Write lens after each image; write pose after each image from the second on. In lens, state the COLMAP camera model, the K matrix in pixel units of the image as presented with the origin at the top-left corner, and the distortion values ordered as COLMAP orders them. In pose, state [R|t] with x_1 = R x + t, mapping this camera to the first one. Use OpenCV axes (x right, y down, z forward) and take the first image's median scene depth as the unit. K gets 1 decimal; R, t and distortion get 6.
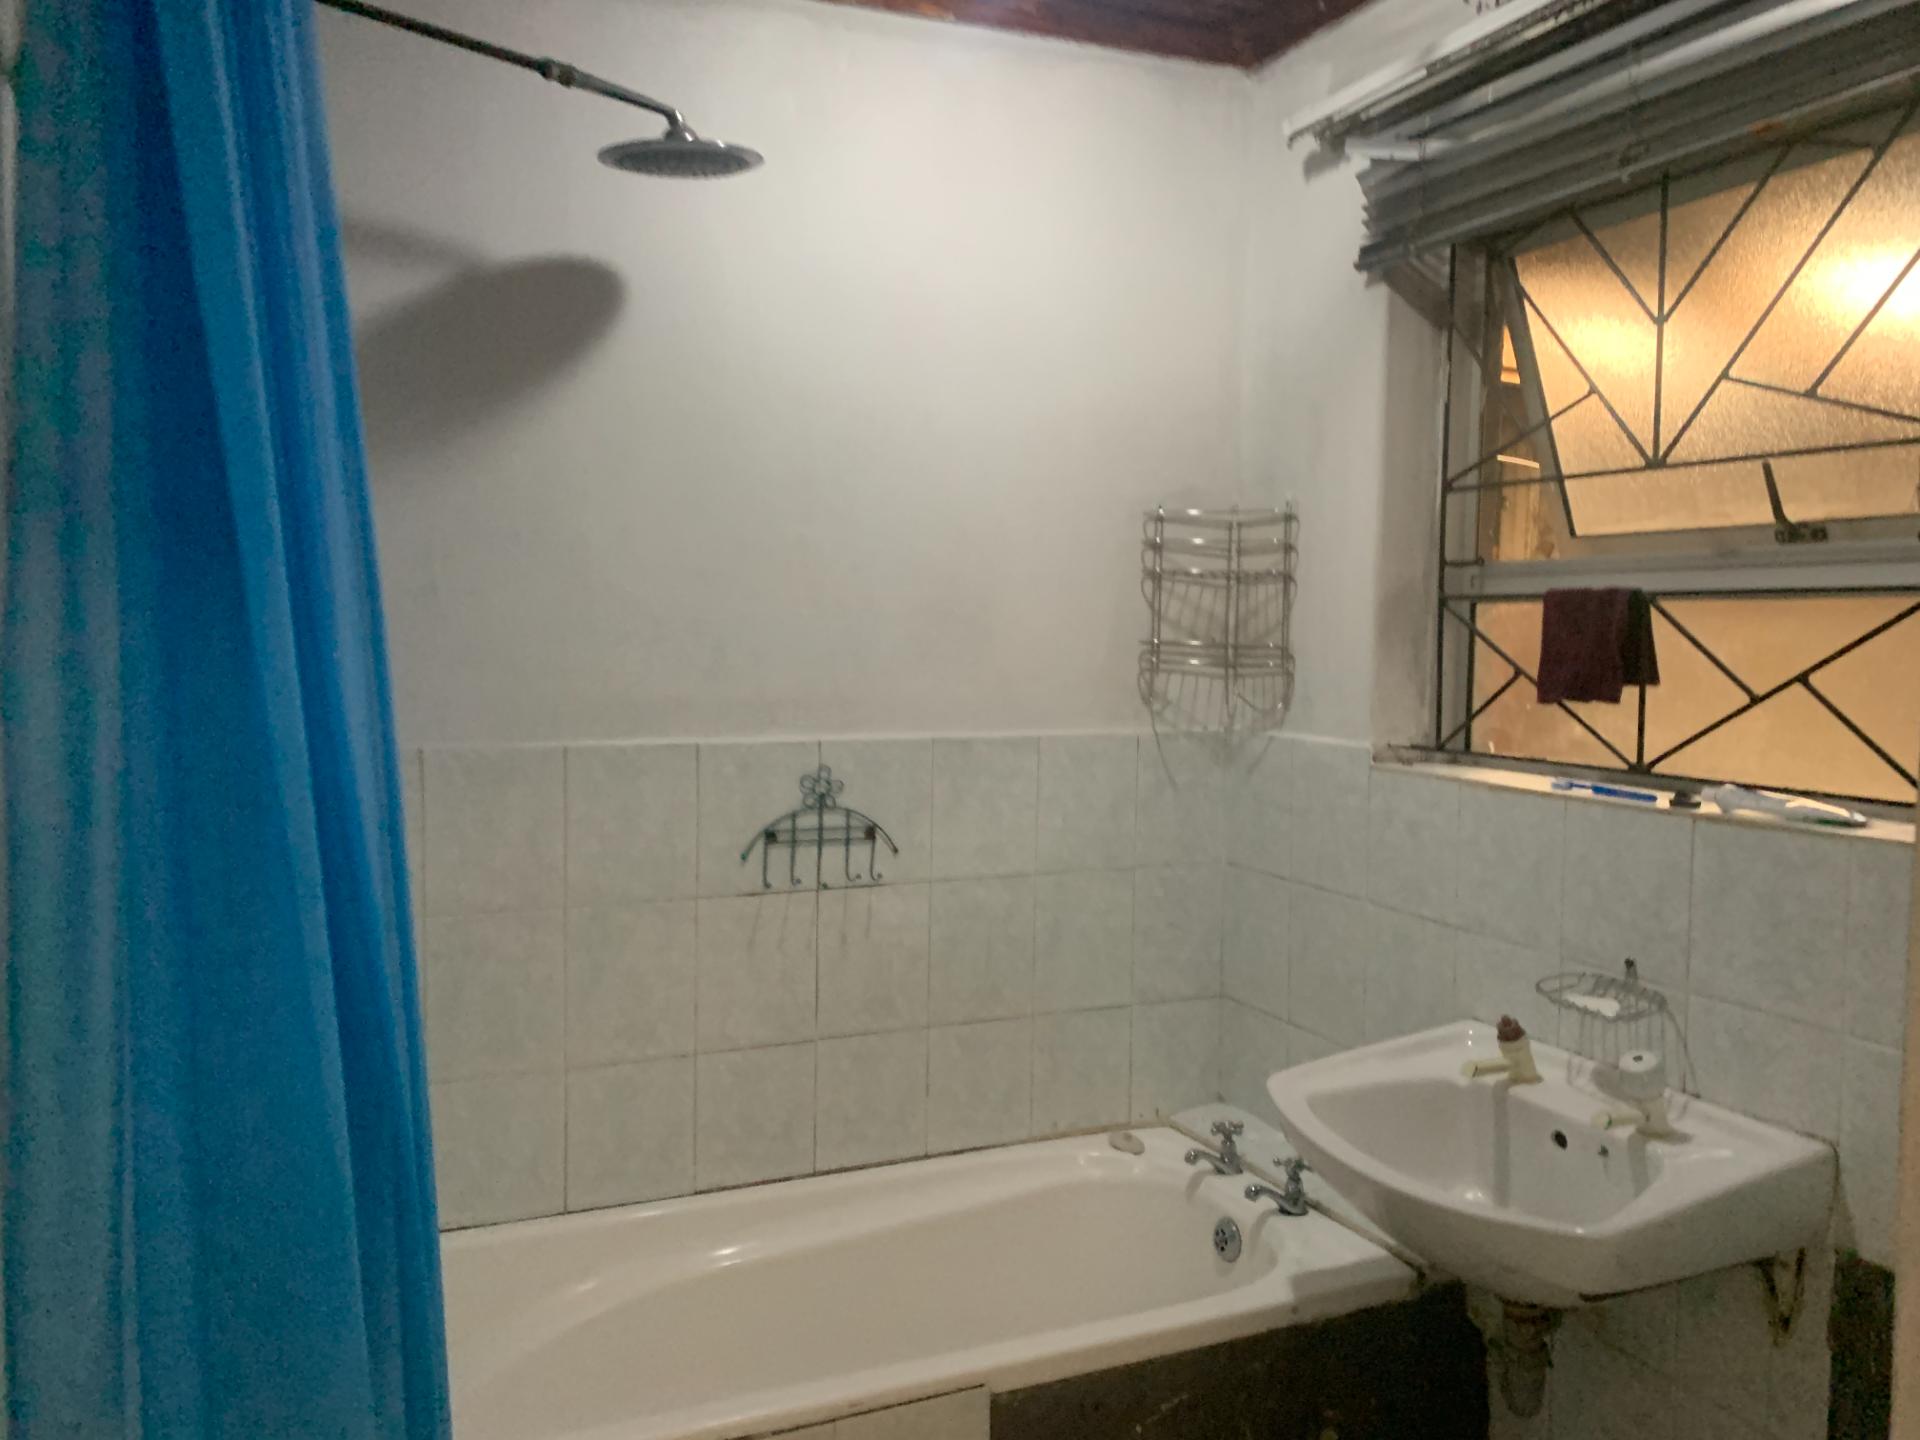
lens RADIAL K [[1465.0, 0, 879.1], [0, 1465.0, 691.8], [0, 0, 1]] dist [0.018071, -0.011573]
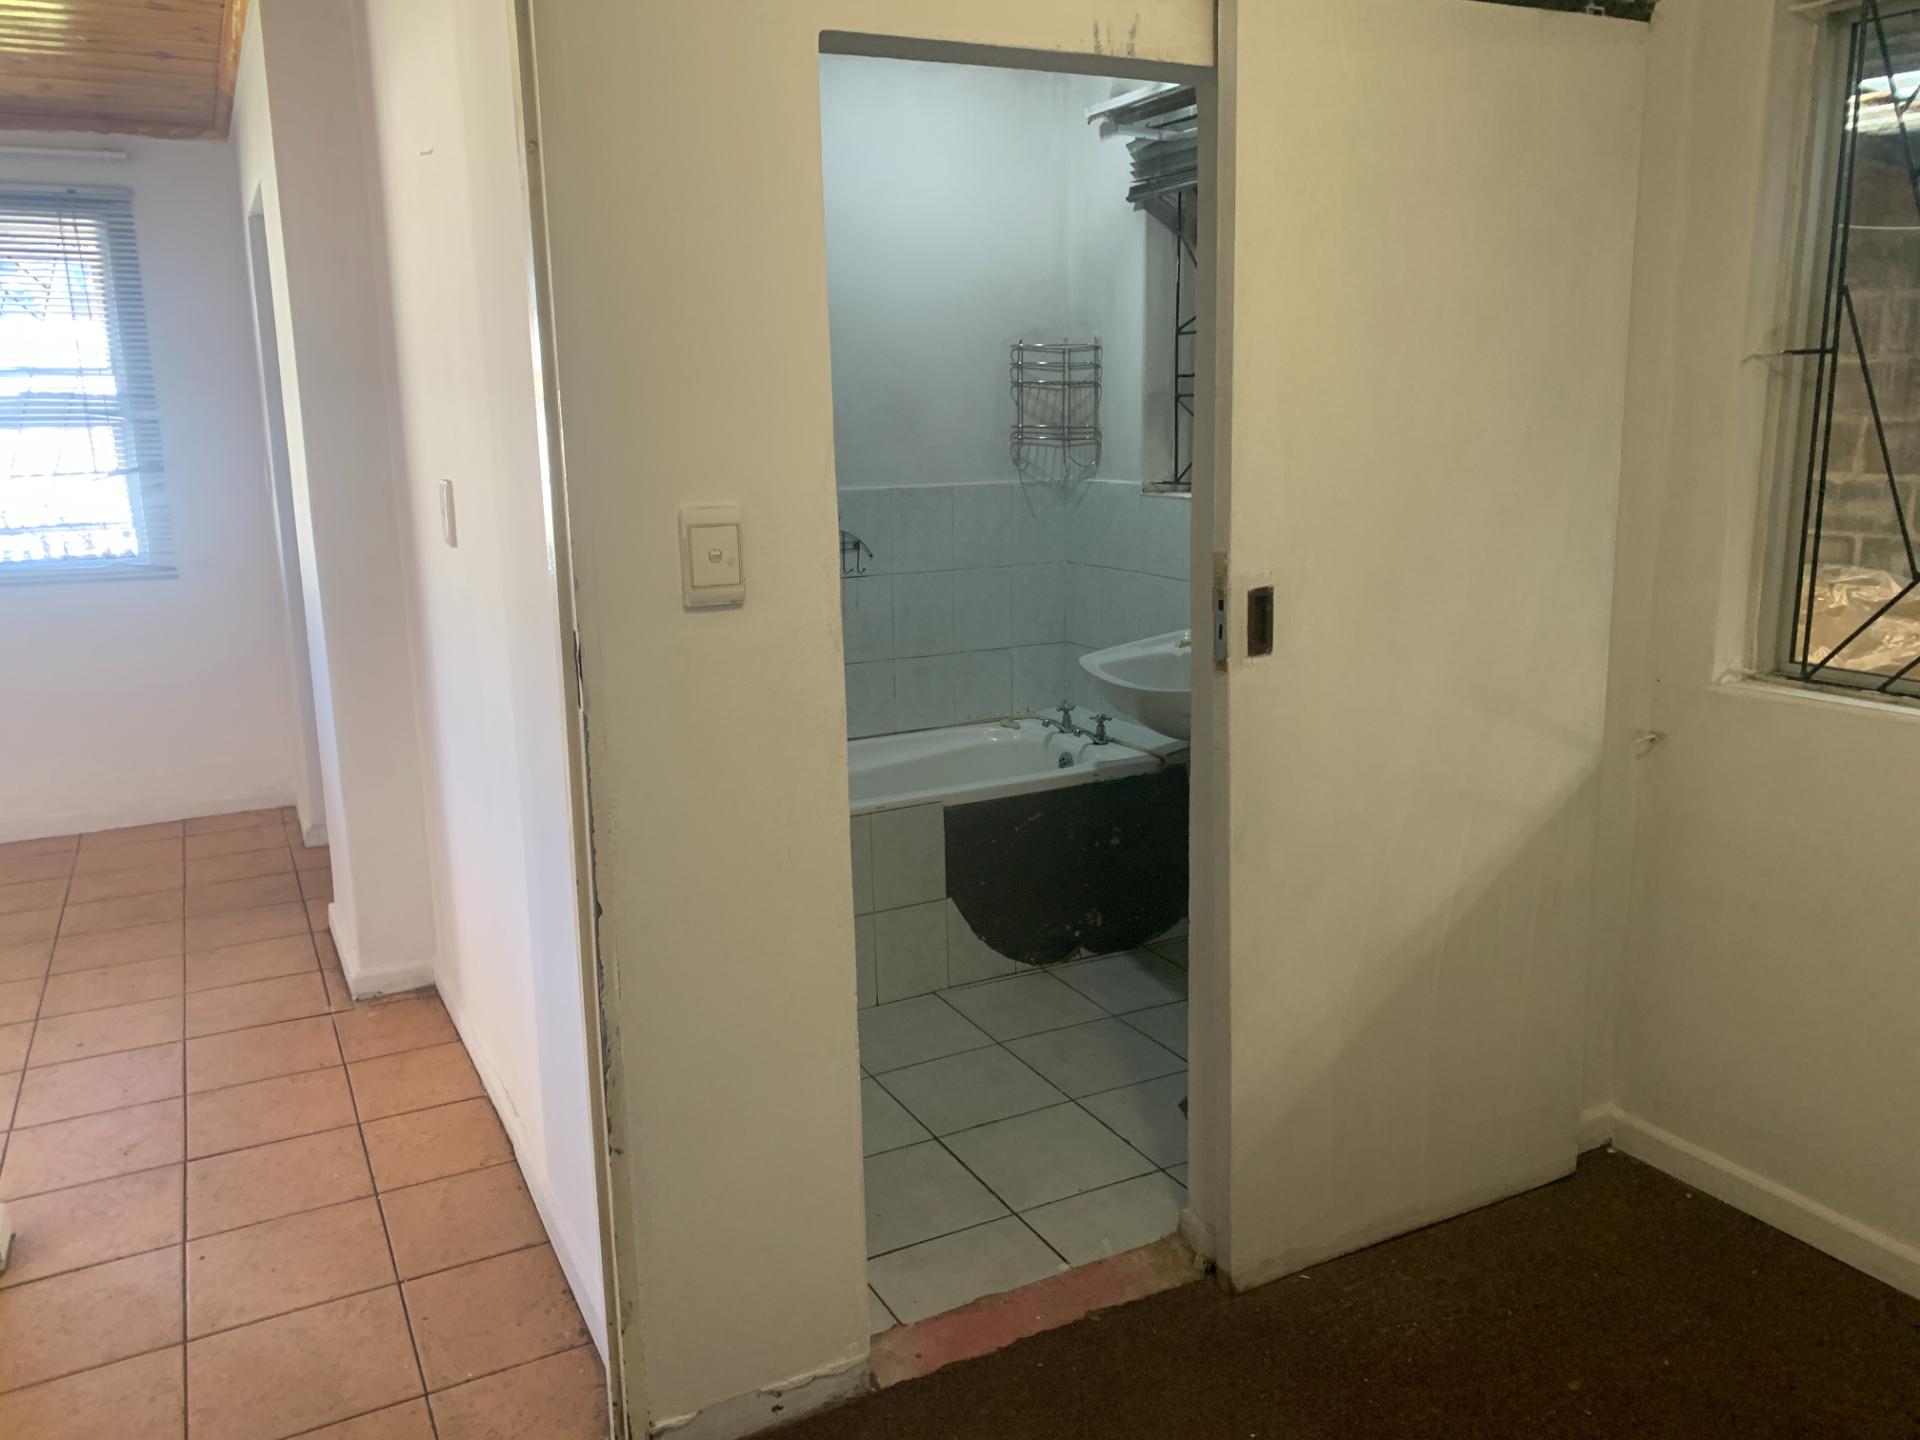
lens RADIAL K [[1465.0, 0, 950.7], [0, 1465.0, 723.1], [0, 0, 1]] dist [0.018071, -0.011573]
pose [[0.991564, -0.053259, 0.118169, -0.102027], [0.033111, 0.985512, 0.166341, 0.018572], [-0.125317, -0.161025, 0.978962, -0.662327]]
